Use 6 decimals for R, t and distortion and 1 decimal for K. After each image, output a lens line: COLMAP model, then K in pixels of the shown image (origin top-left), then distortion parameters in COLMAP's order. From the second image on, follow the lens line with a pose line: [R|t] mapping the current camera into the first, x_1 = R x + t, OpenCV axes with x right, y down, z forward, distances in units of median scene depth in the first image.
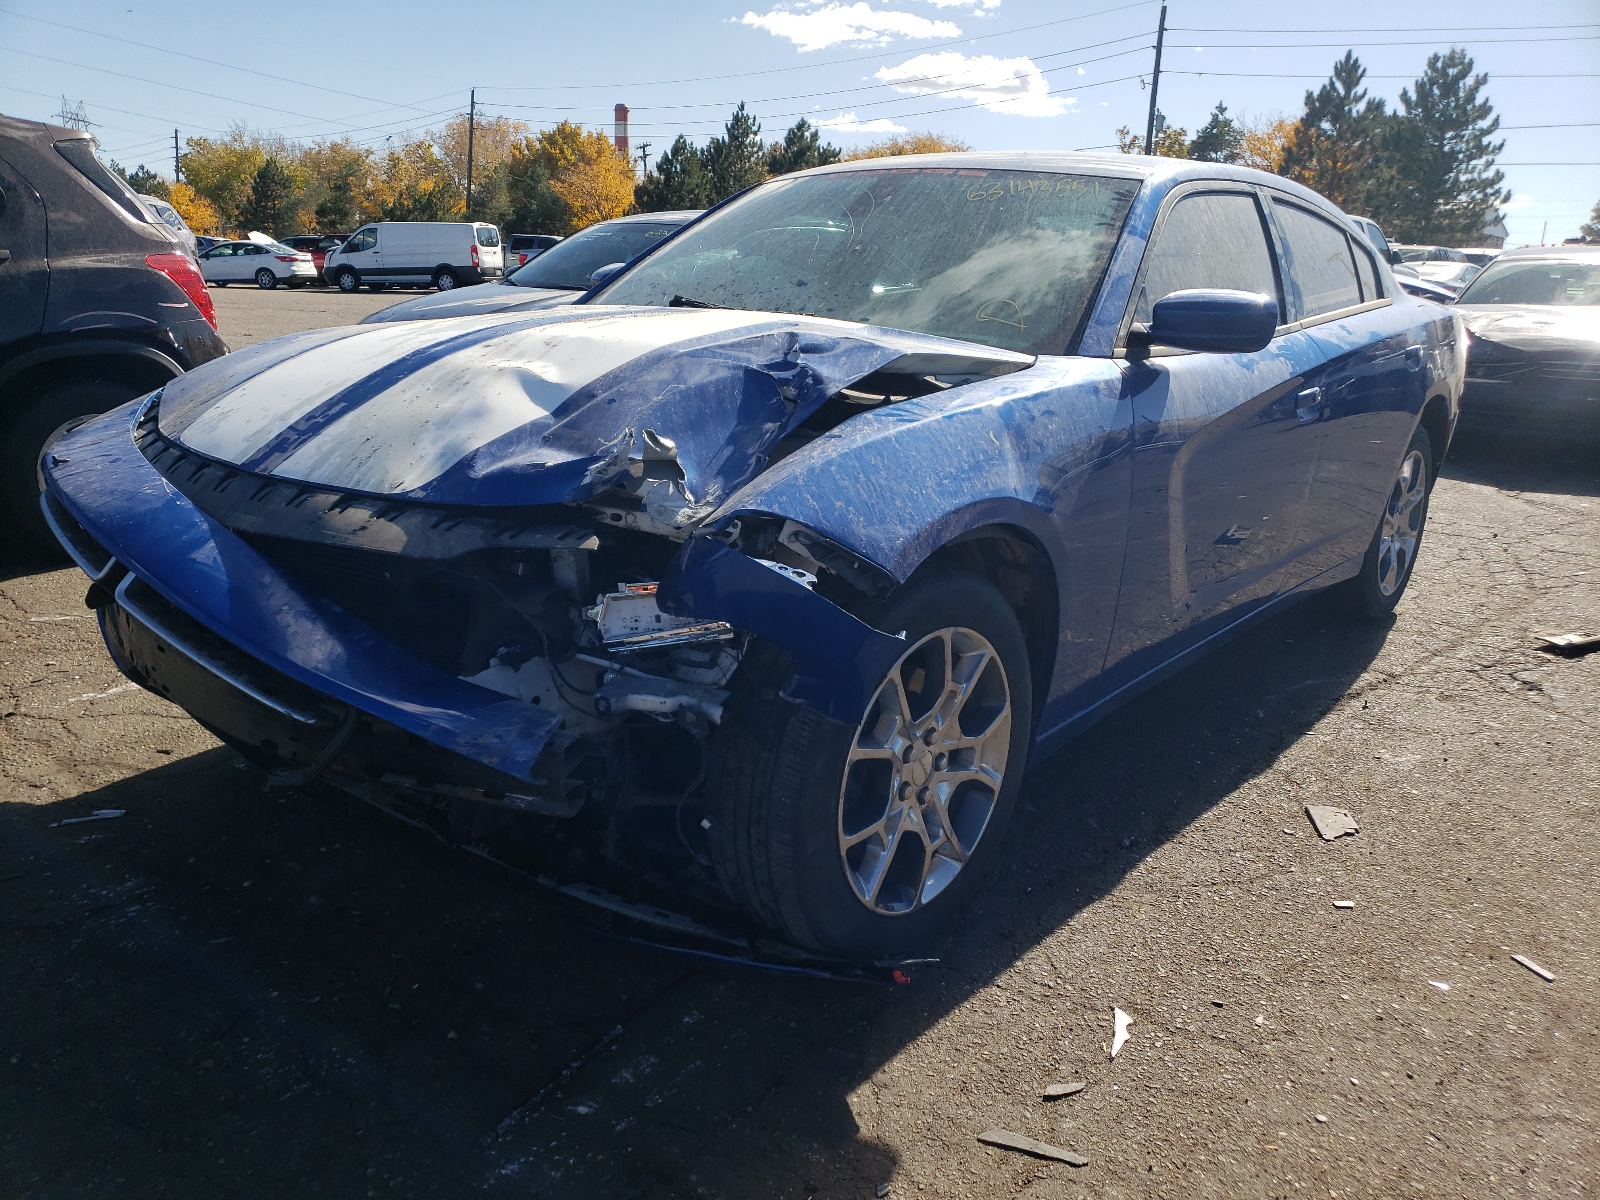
lens RADIAL K [[1195.7, 0, 804.1], [0, 1195.7, 606.3], [0, 0, 1]] dist [0.068873, -0.032498]
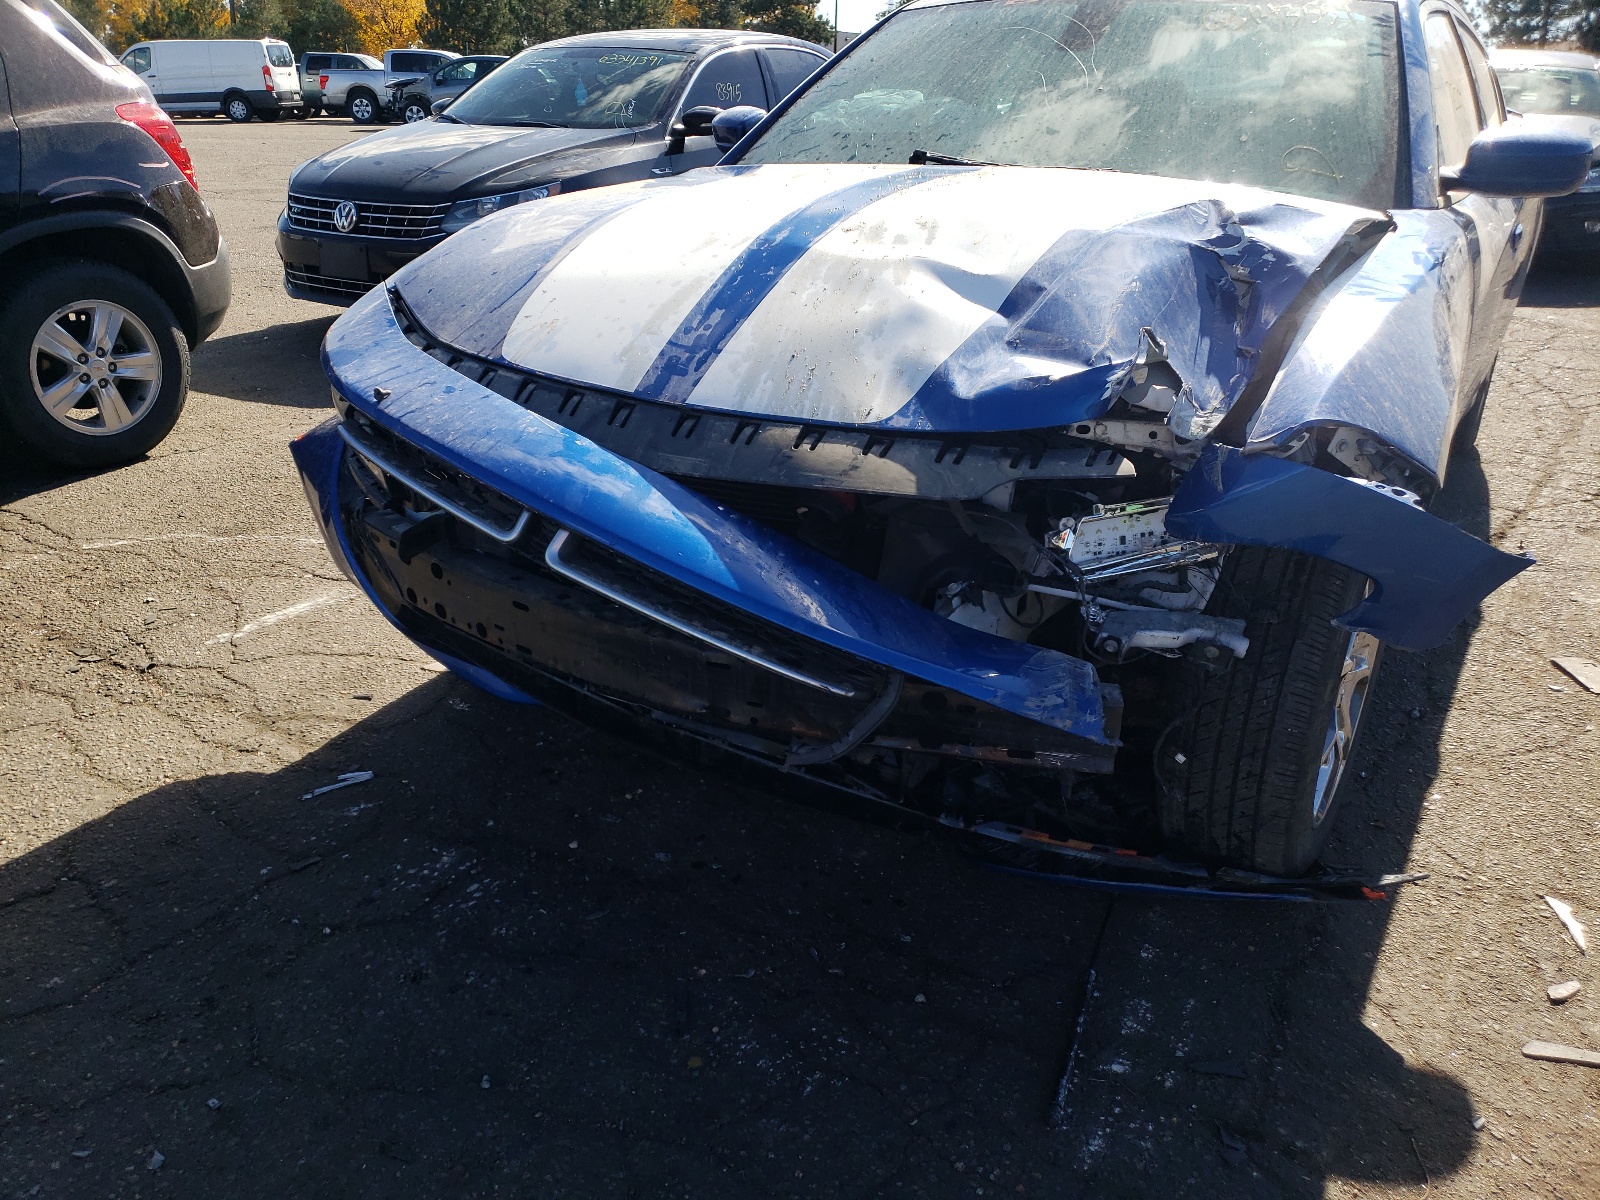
lens RADIAL K [[1195.7, 0, 795.5], [0, 1195.7, 610.6], [0, 0, 1]] dist [0.068873, -0.032498]
pose [[0.990082, -0.076286, 0.117974, -0.481220], [0.059411, 0.988301, 0.140468, -0.079979], [-0.127310, -0.132066, 0.983032, 0.137104]]
